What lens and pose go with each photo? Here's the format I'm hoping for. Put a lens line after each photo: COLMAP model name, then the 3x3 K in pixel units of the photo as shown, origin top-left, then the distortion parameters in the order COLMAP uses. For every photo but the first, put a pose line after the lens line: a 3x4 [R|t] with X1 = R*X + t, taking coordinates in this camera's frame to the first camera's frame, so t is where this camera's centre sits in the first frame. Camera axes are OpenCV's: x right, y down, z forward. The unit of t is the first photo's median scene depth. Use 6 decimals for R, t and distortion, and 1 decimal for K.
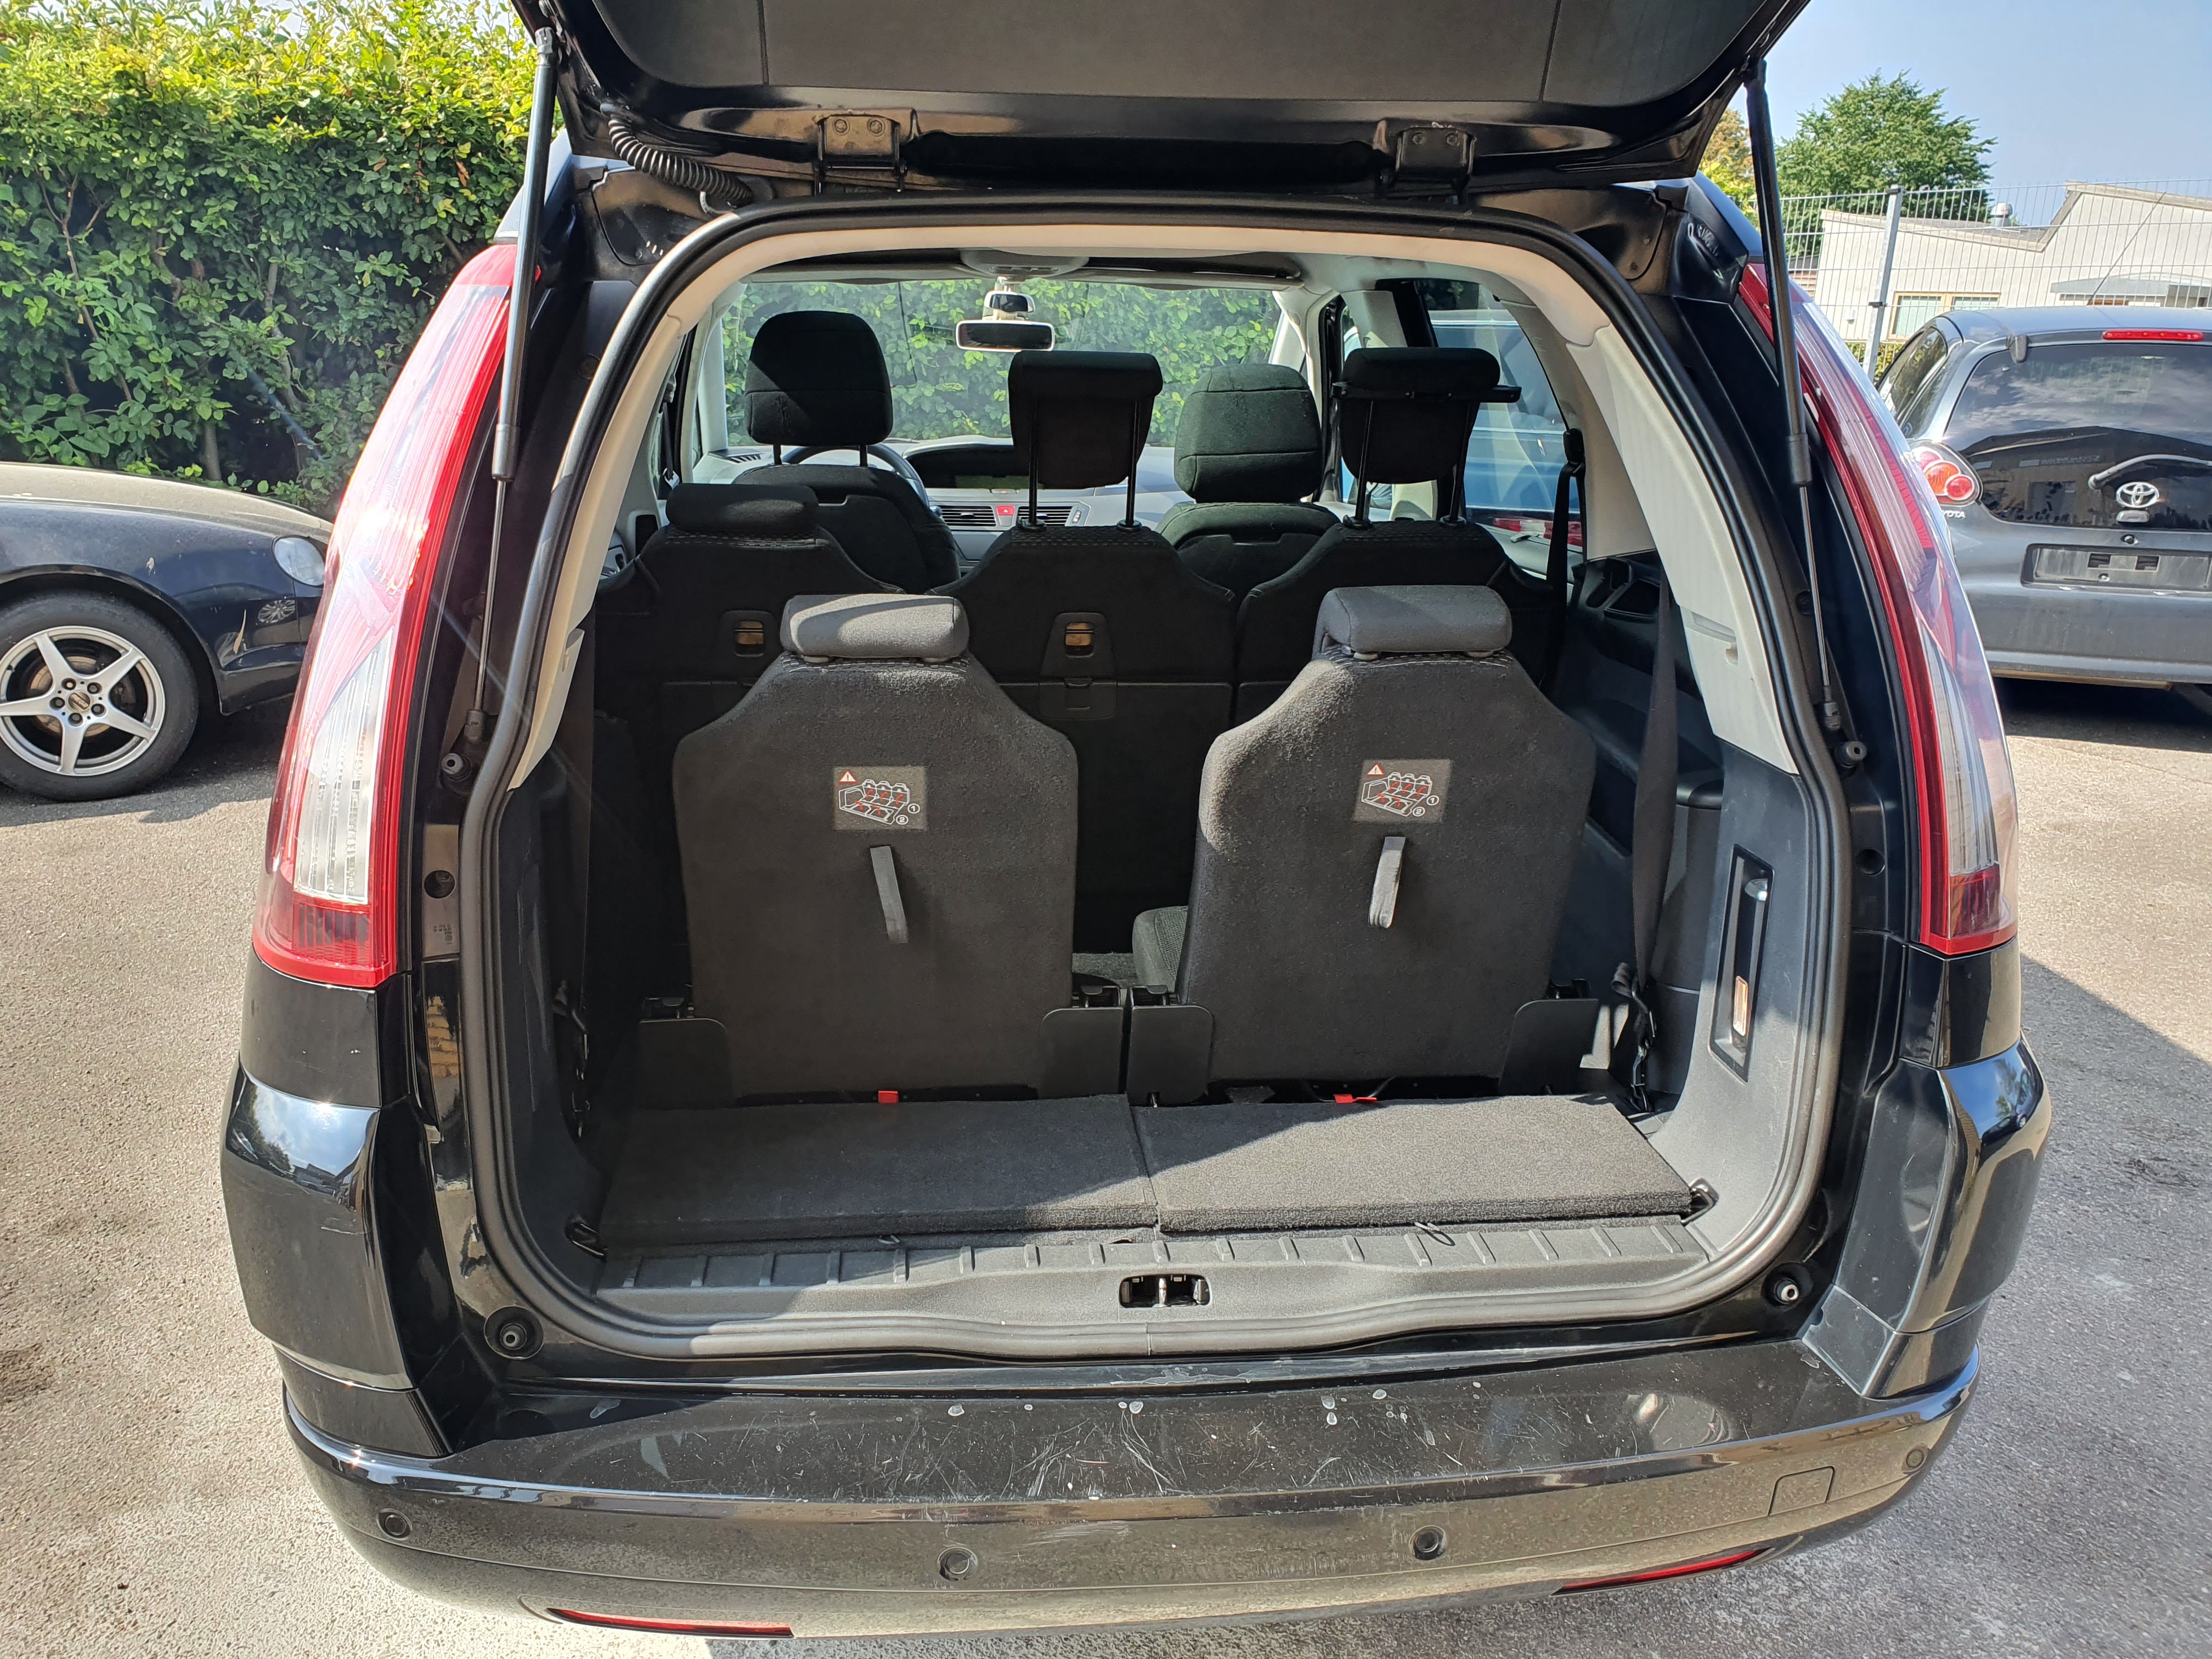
lens RADIAL K [[1681.1, 0, 1106.0], [0, 1681.1, 829.5], [0, 0, 1]] dist [0.060259, -0.003232]
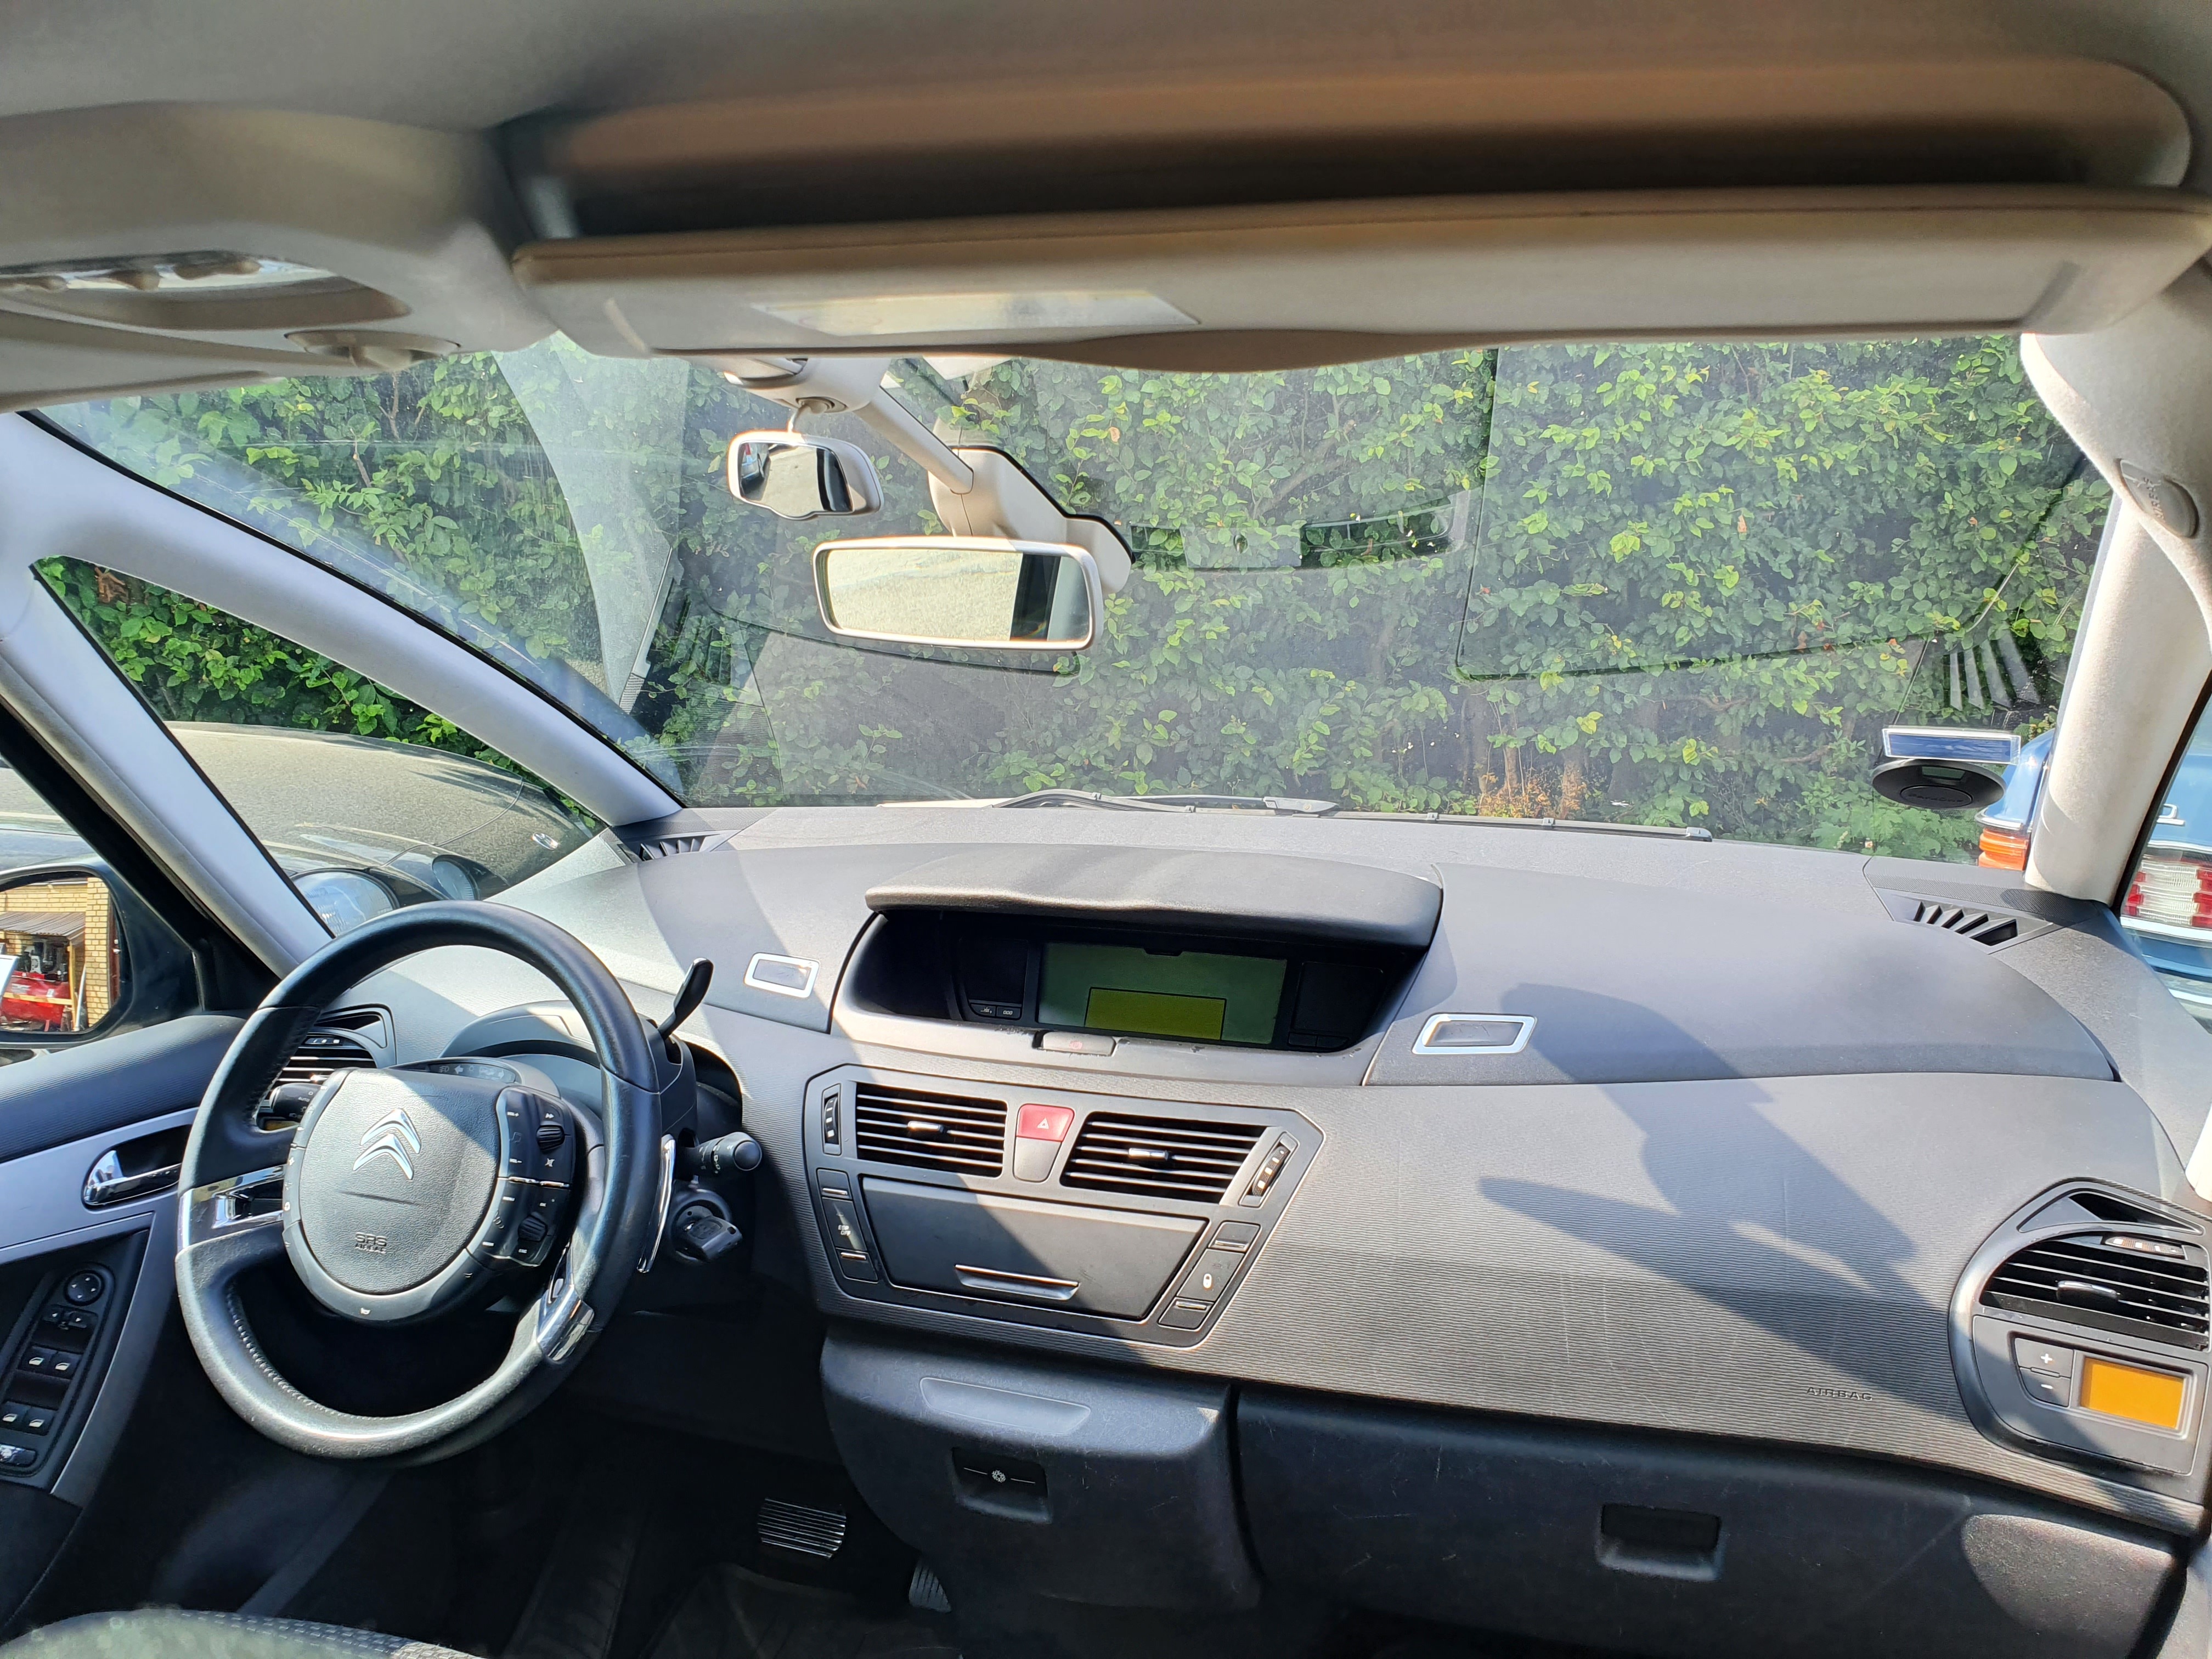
lens RADIAL K [[1681.1, 0, 1106.0], [0, 1681.1, 829.5], [0, 0, 1]] dist [0.060259, -0.003232]
pose [[0.893080, 0.060340, -0.445833, 0.039235], [-0.101904, 0.992341, -0.069826, -0.105527], [0.438205, 0.107793, 0.892388, 0.345864]]
